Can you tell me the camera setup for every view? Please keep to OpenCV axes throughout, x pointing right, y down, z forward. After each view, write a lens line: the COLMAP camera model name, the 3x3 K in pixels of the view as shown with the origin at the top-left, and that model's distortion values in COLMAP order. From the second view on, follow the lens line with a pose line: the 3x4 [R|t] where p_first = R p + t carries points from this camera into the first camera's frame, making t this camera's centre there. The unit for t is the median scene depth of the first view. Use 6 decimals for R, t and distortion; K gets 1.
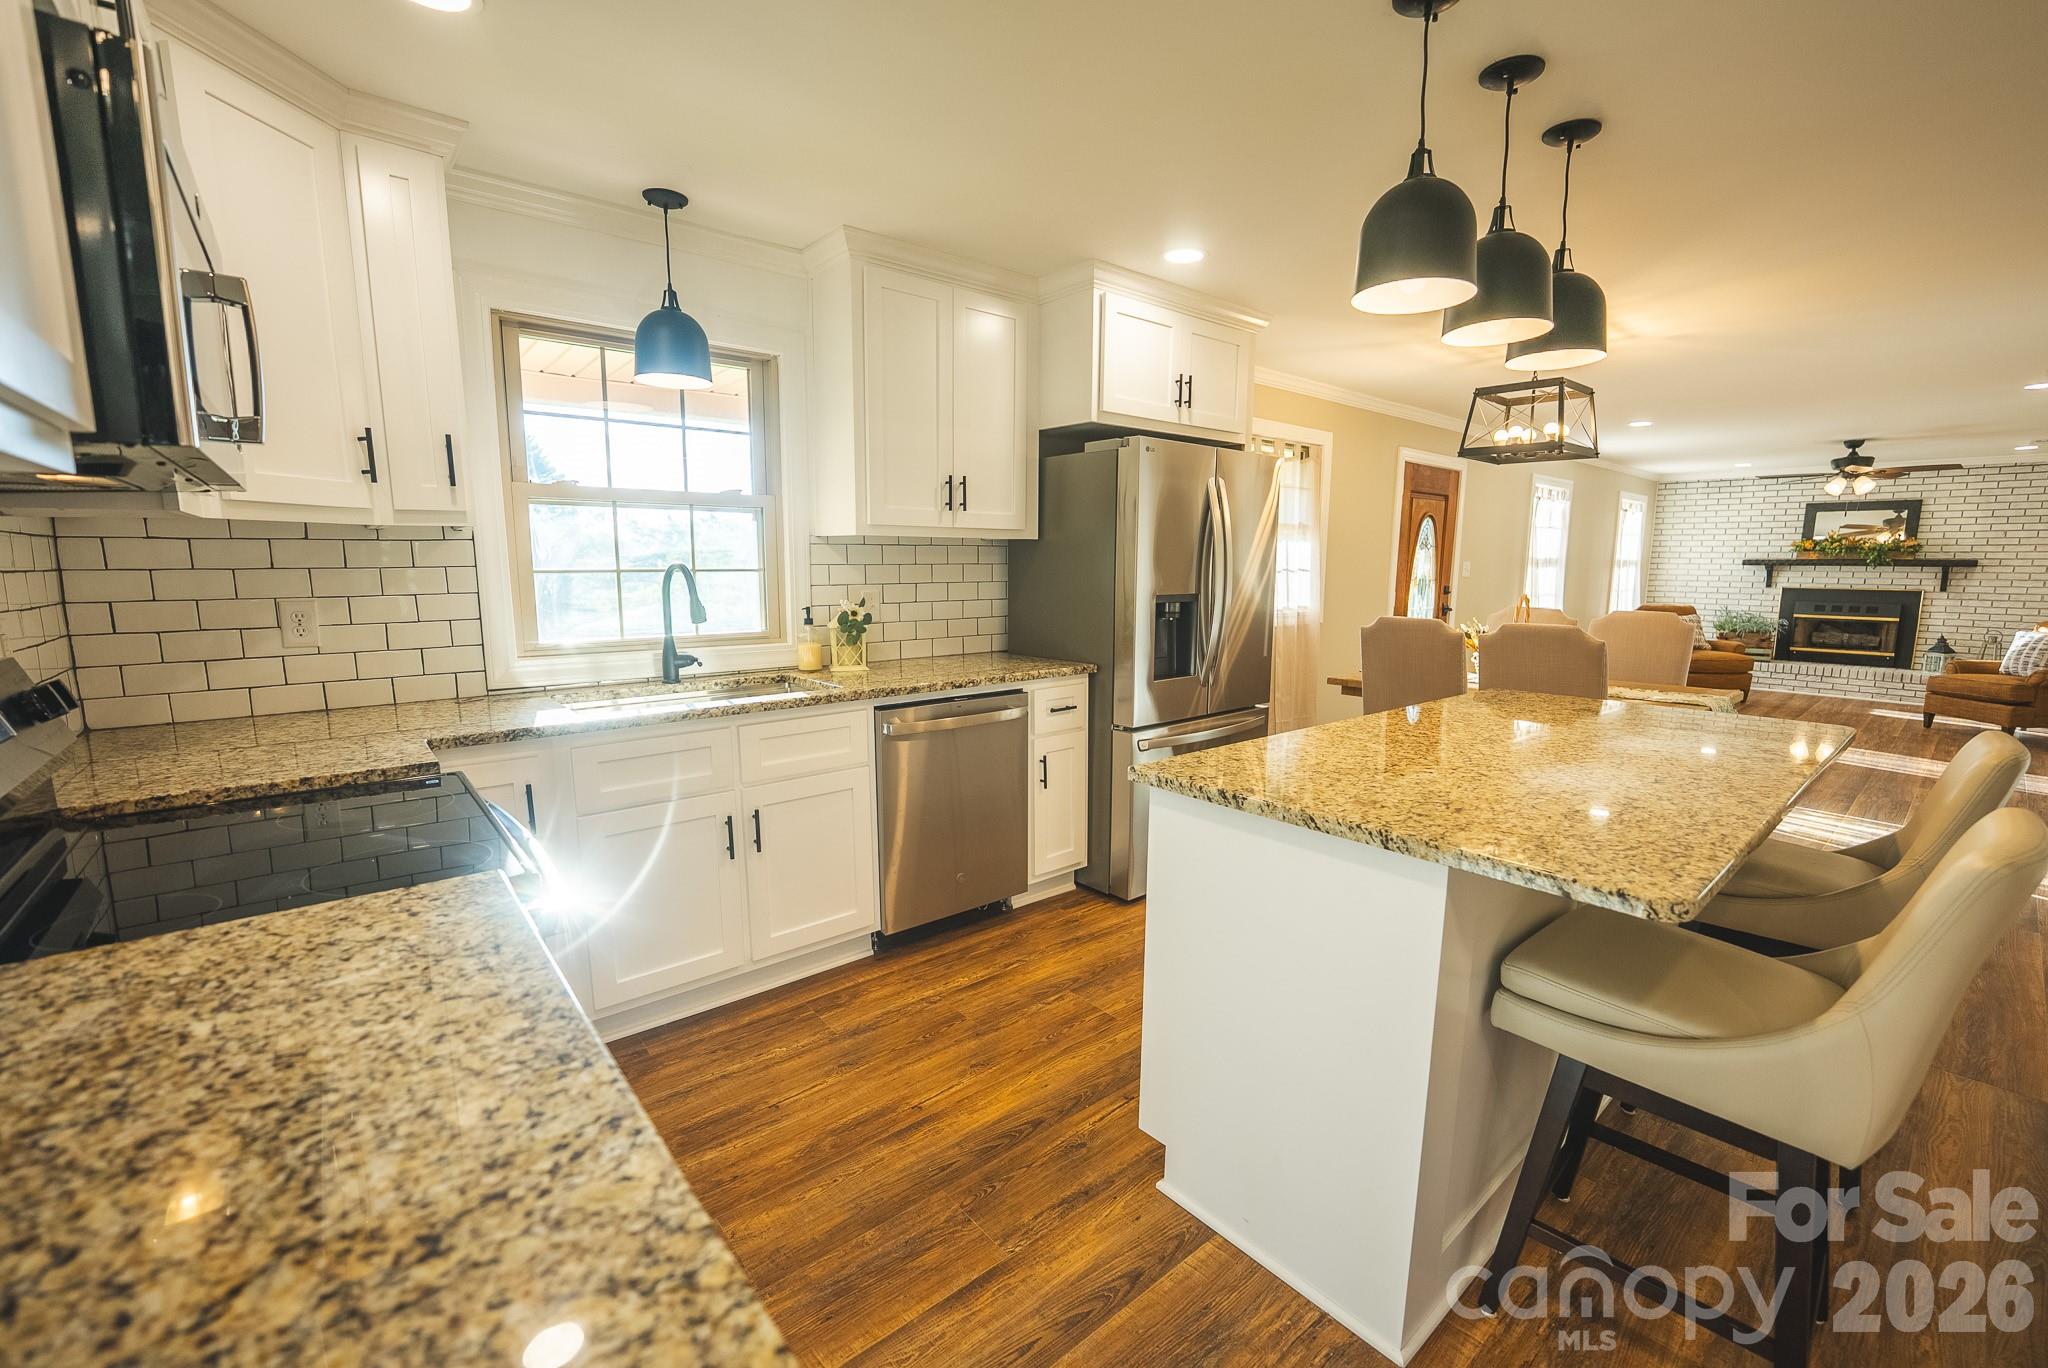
lens RADIAL K [[835.5, 0, 1038.1], [0, 835.5, 690.9], [0, 0, 1]] dist [-0.030827, 0.004824]
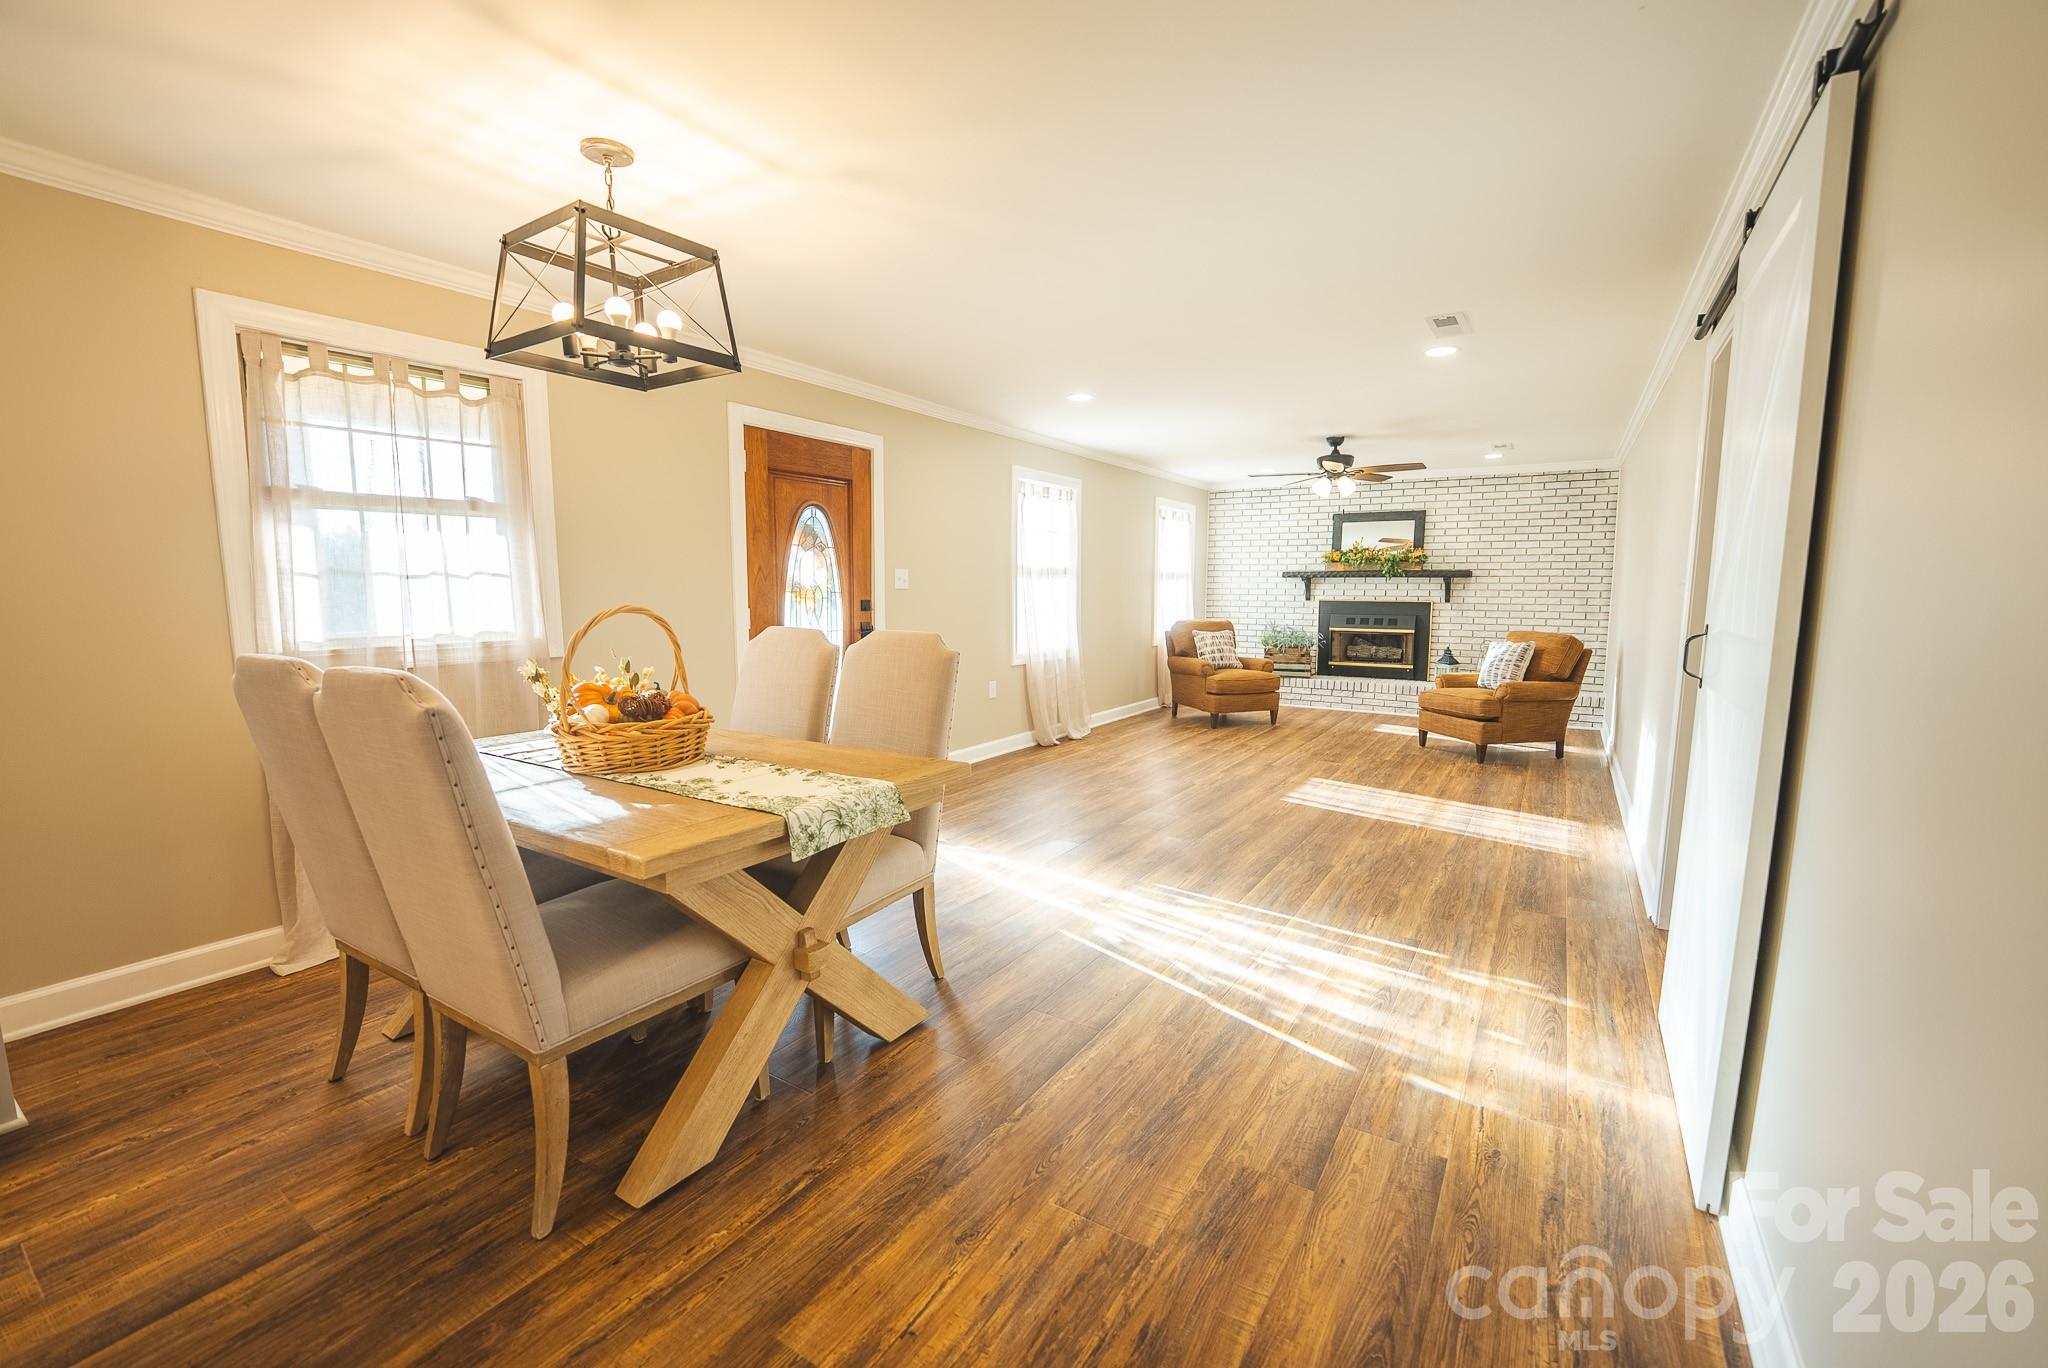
lens RADIAL K [[835.5, 0, 1038.1], [0, 835.5, 690.9], [0, 0, 1]] dist [-0.030827, 0.004824]
pose [[0.953311, -0.037217, 0.299689, 0.844168], [0.045129, 0.998790, -0.019520, -0.043512], [-0.298600, 0.032133, 0.953837, 0.464939]]
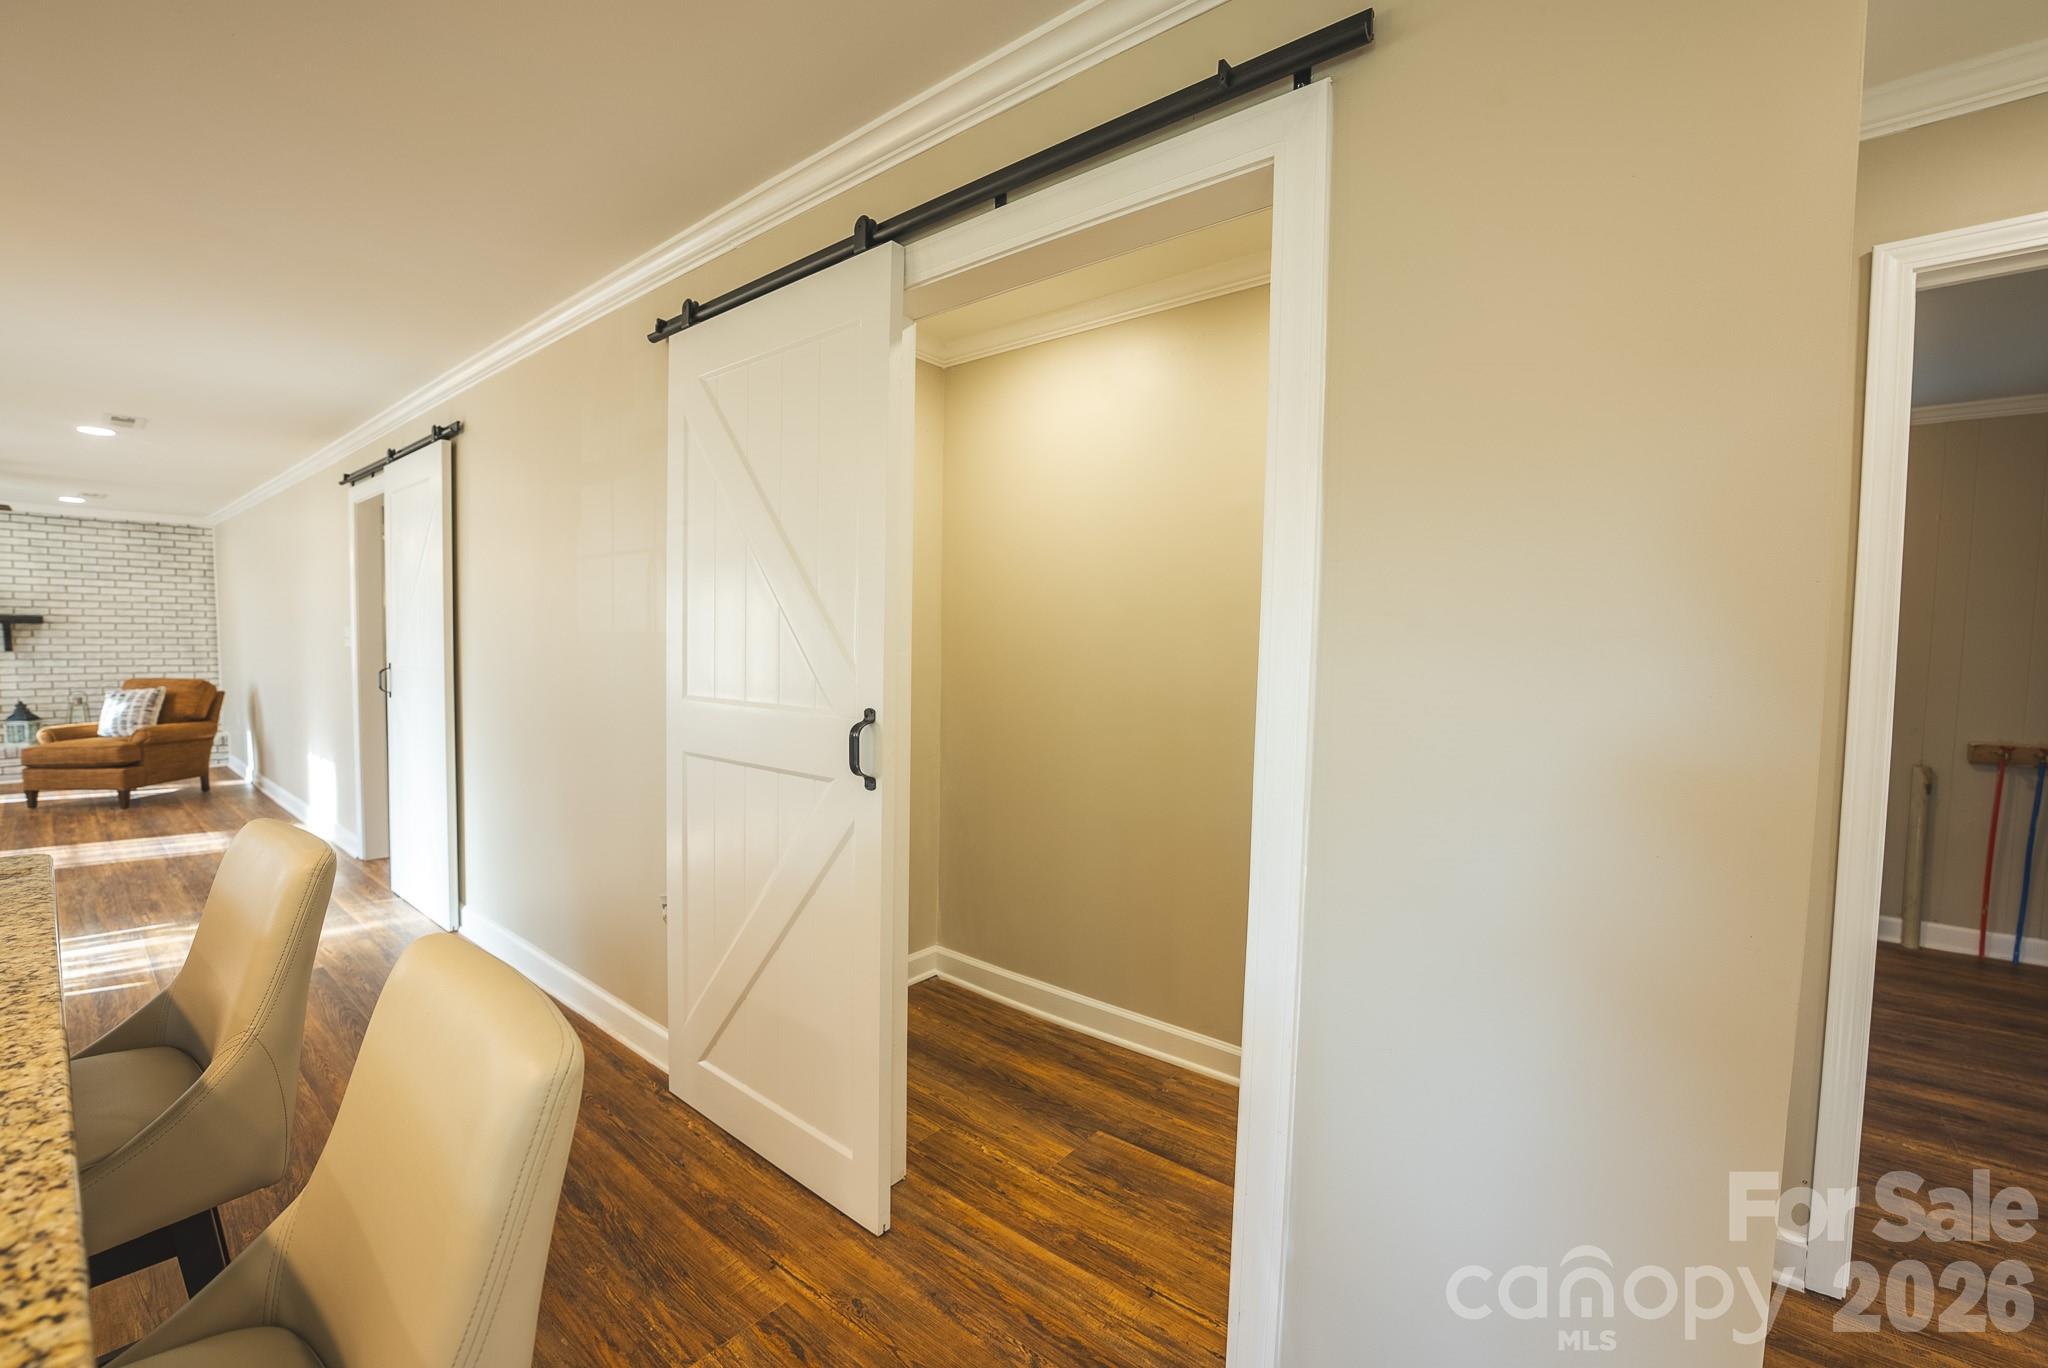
lens RADIAL K [[838.8, 0, 1029.5], [0, 838.8, 693.7], [0, 0, 1]] dist [-0.031171, 0.004456]
pose [[-0.183766, -0.065574, 0.980780, 0.149129], [0.134206, 0.986755, 0.091119, -0.023327], [-0.973765, 0.148371, -0.172532, 0.214704]]
